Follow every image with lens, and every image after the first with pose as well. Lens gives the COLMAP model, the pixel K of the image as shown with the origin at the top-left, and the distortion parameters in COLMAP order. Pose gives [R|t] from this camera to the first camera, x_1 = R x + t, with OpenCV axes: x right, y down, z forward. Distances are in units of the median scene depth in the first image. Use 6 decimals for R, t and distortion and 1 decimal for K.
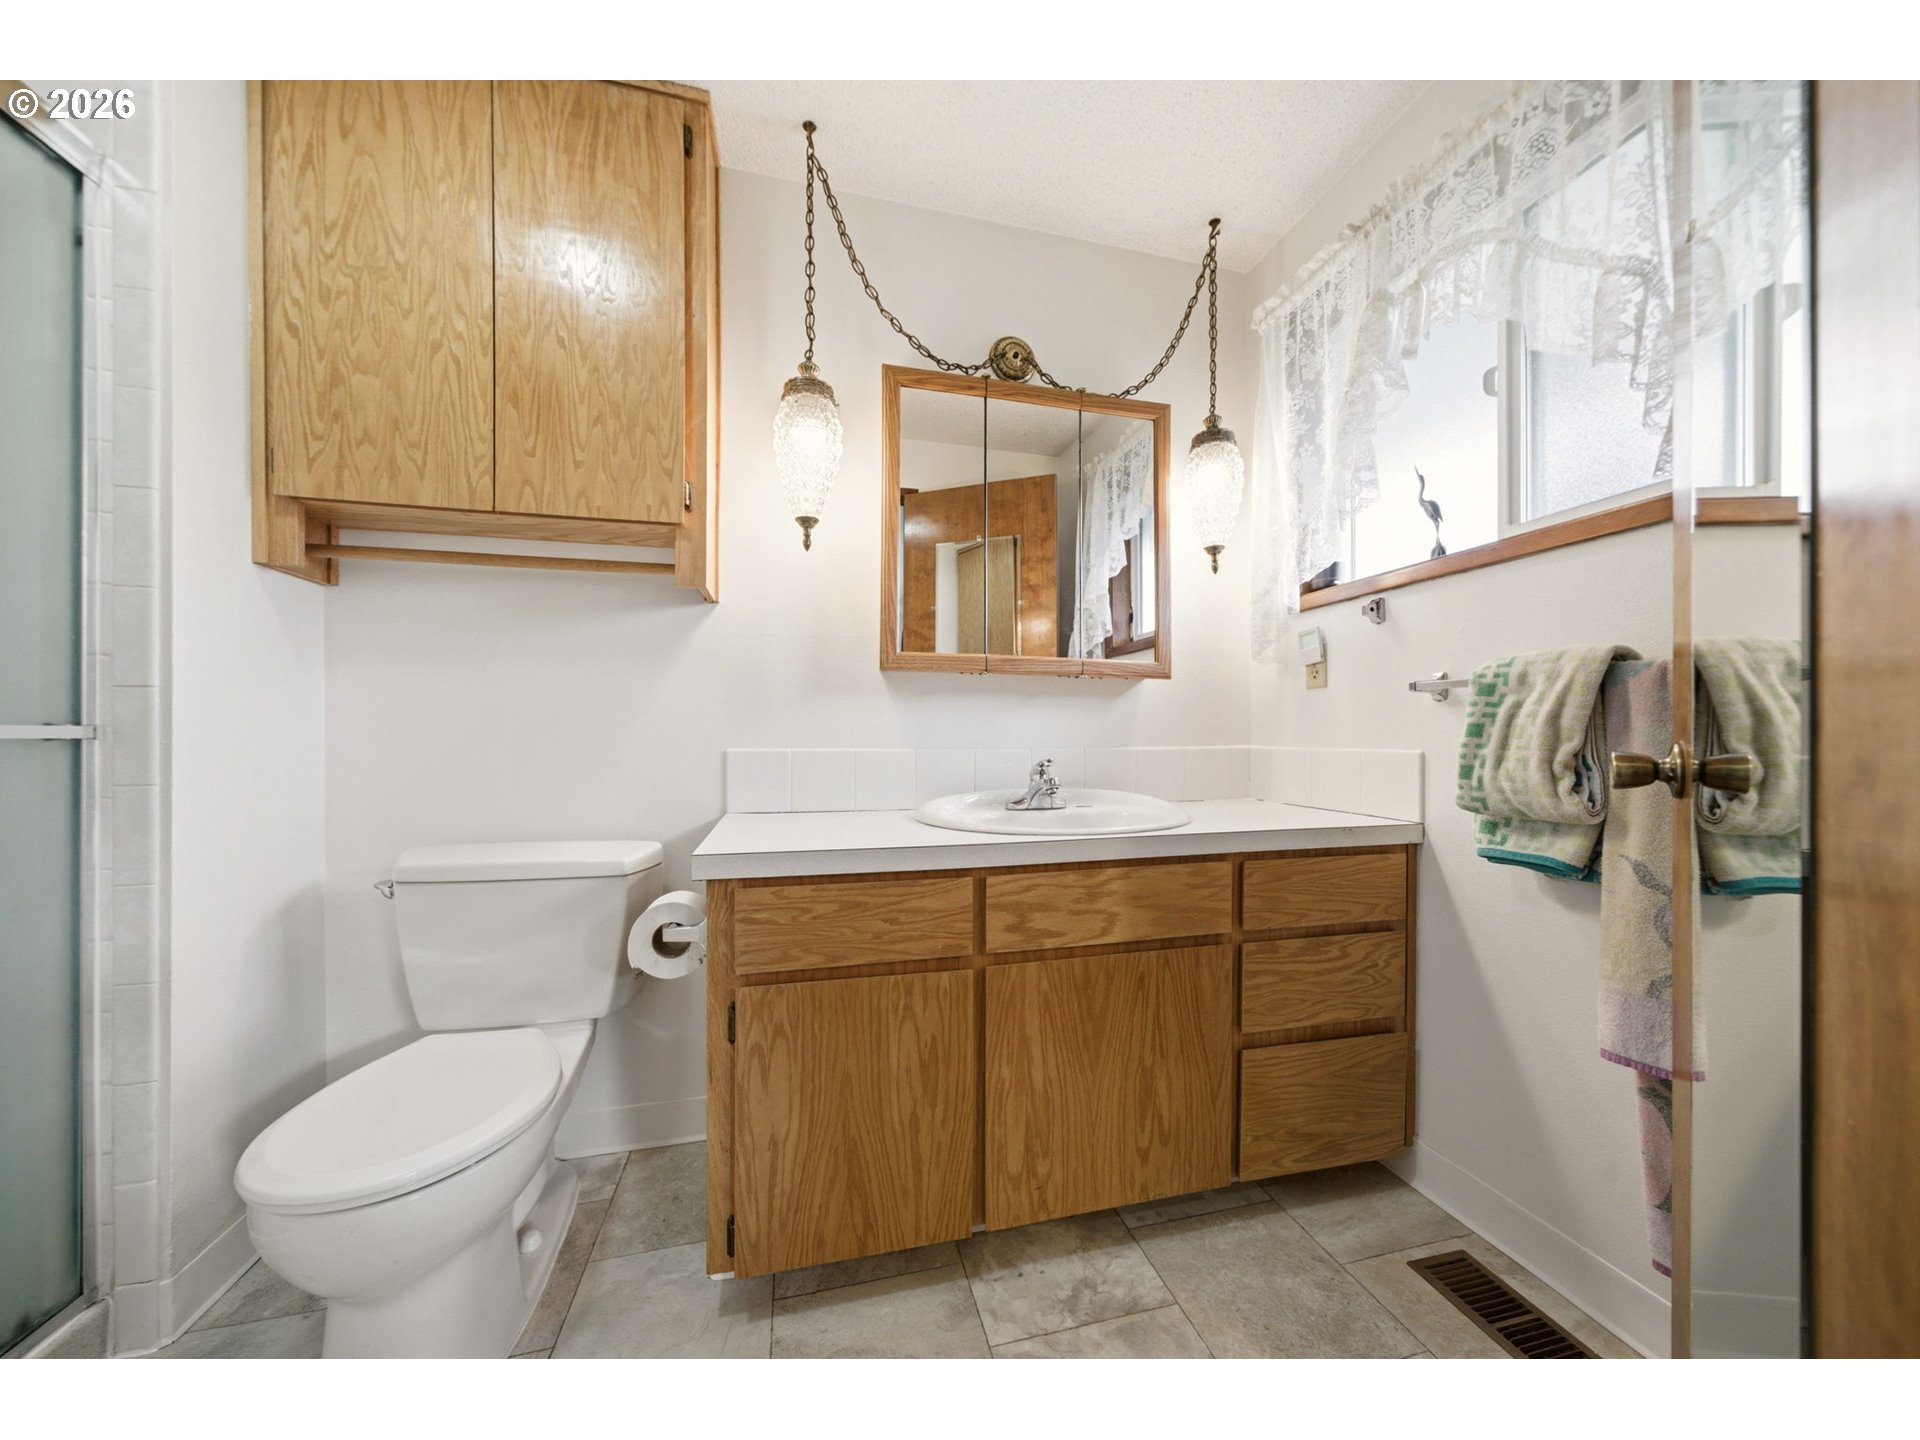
lens RADIAL K [[660.4, 0, 960.0], [0, 660.4, 720.0], [0, 0, 1]] dist [-0.000111, -0.000099]
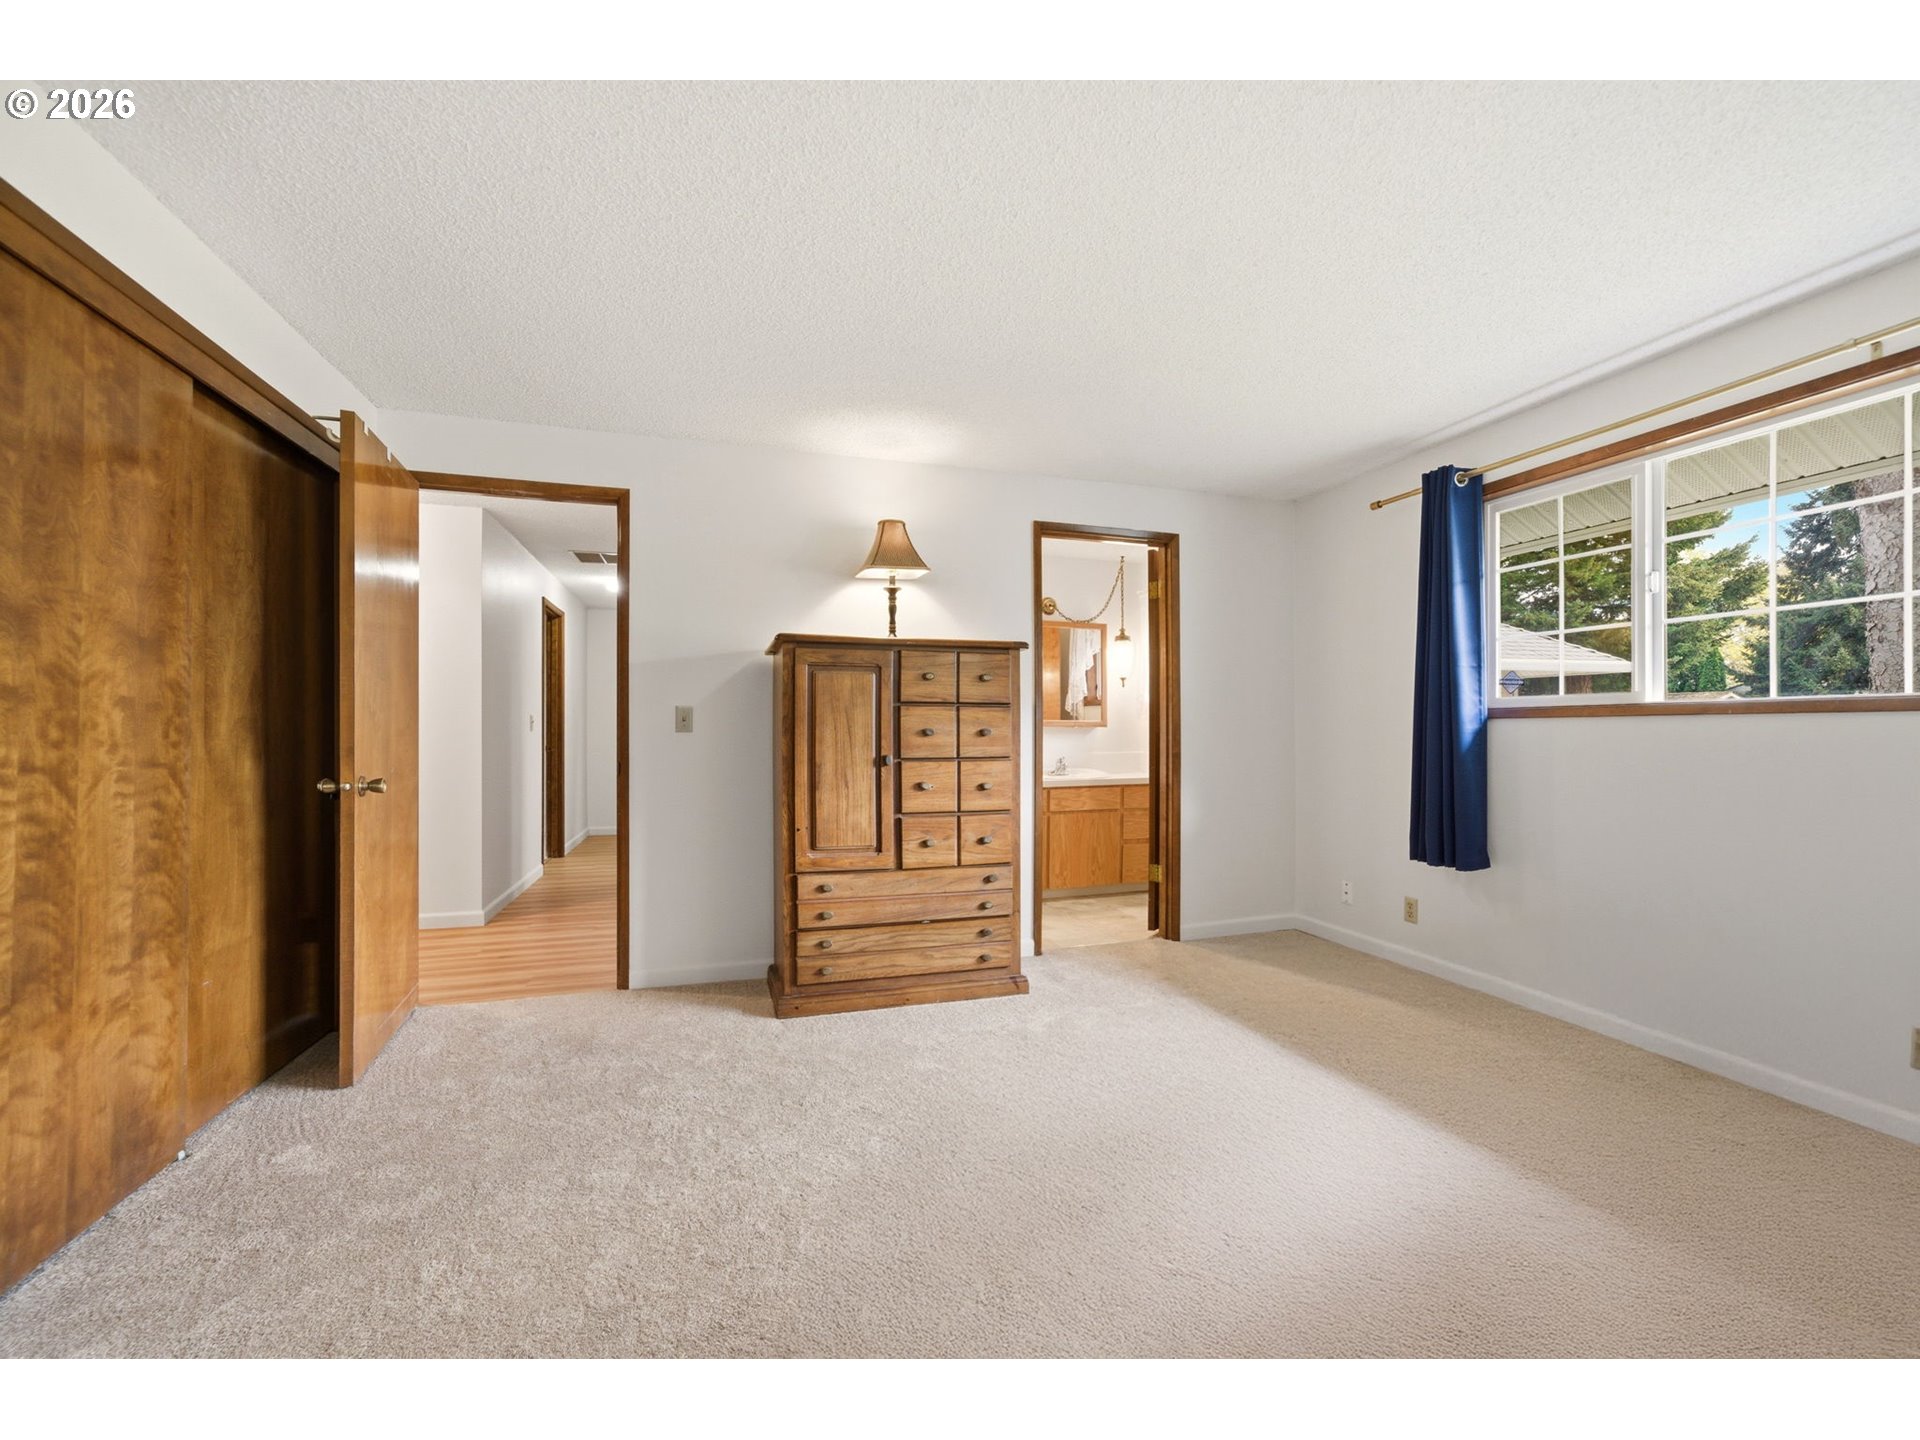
lens RADIAL K [[733.9, 0, 960.0], [0, 733.9, 720.0], [0, 0, 1]] dist [0.000497, 0.000071]
pose [[0.998976, -0.002993, 0.045135, -0.364090], [0.002224, 0.999852, 0.017078, -0.124615], [-0.045180, -0.016960, 0.998835, -1.718046]]
